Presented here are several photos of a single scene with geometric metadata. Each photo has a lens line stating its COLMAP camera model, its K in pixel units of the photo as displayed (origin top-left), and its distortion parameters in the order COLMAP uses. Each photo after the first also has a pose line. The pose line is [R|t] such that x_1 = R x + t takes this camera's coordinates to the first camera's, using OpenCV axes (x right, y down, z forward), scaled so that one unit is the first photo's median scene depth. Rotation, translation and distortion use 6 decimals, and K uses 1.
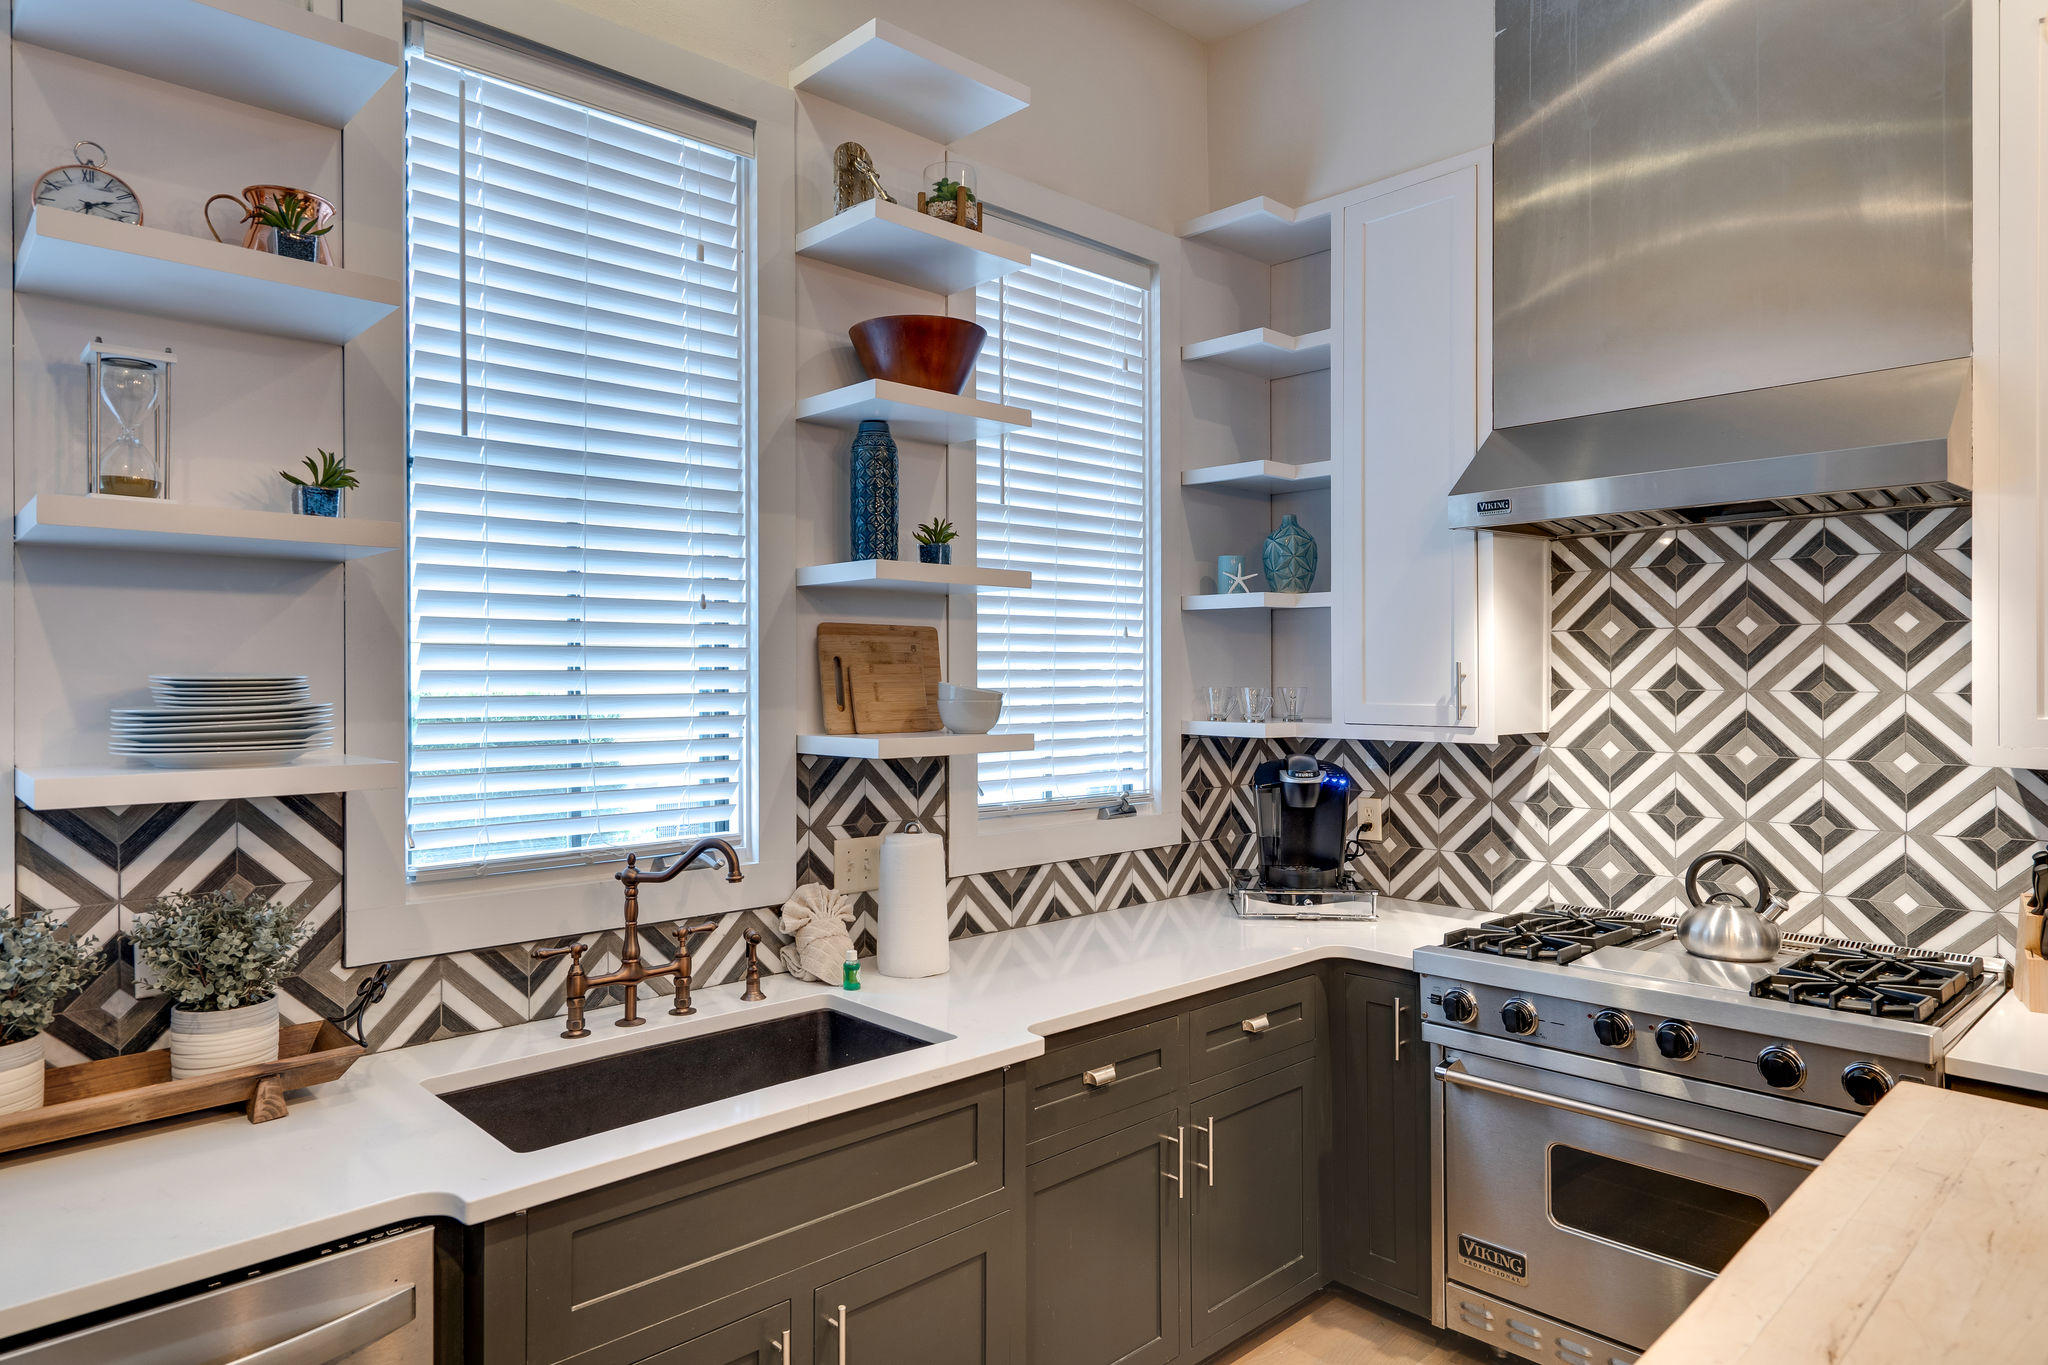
lens RADIAL K [[1239.5, 0, 1037.1], [0, 1239.5, 681.9], [0, 0, 1]] dist [0.005549, 0.000783]
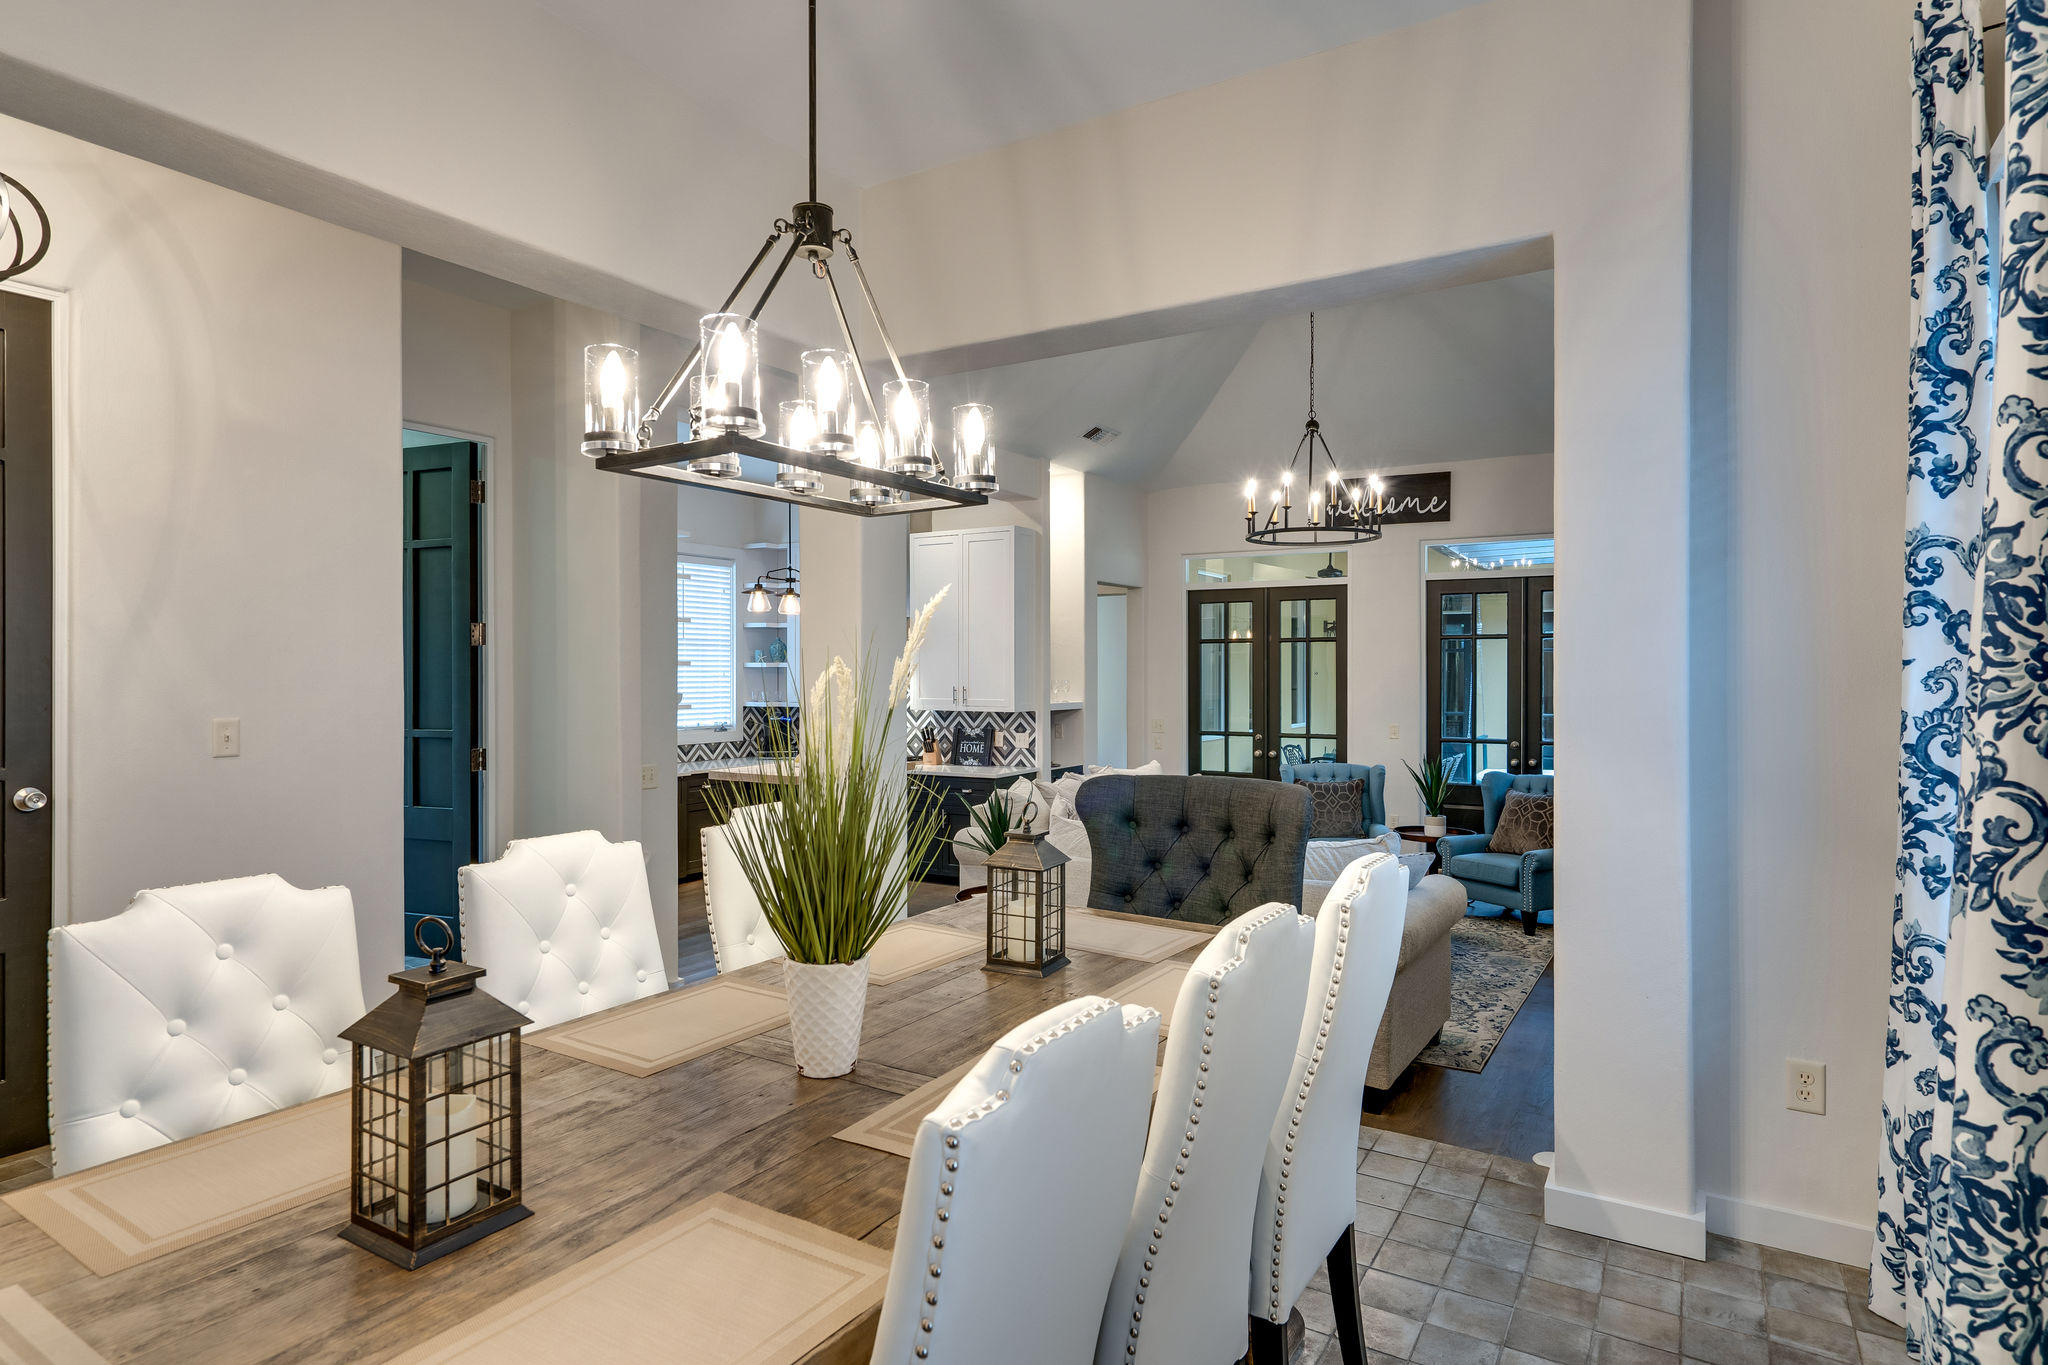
lens RADIAL K [[1080.7, 0, 1030.1], [0, 1080.7, 682.7], [0, 0, 1]] dist [-0.000549, 0.003284]
pose [[0.965394, 0.000939, 0.260793, 0.120925], [-0.001106, 0.999999, 0.000492, -0.025144], [-0.260792, -0.000763, 0.965395, -2.203843]]
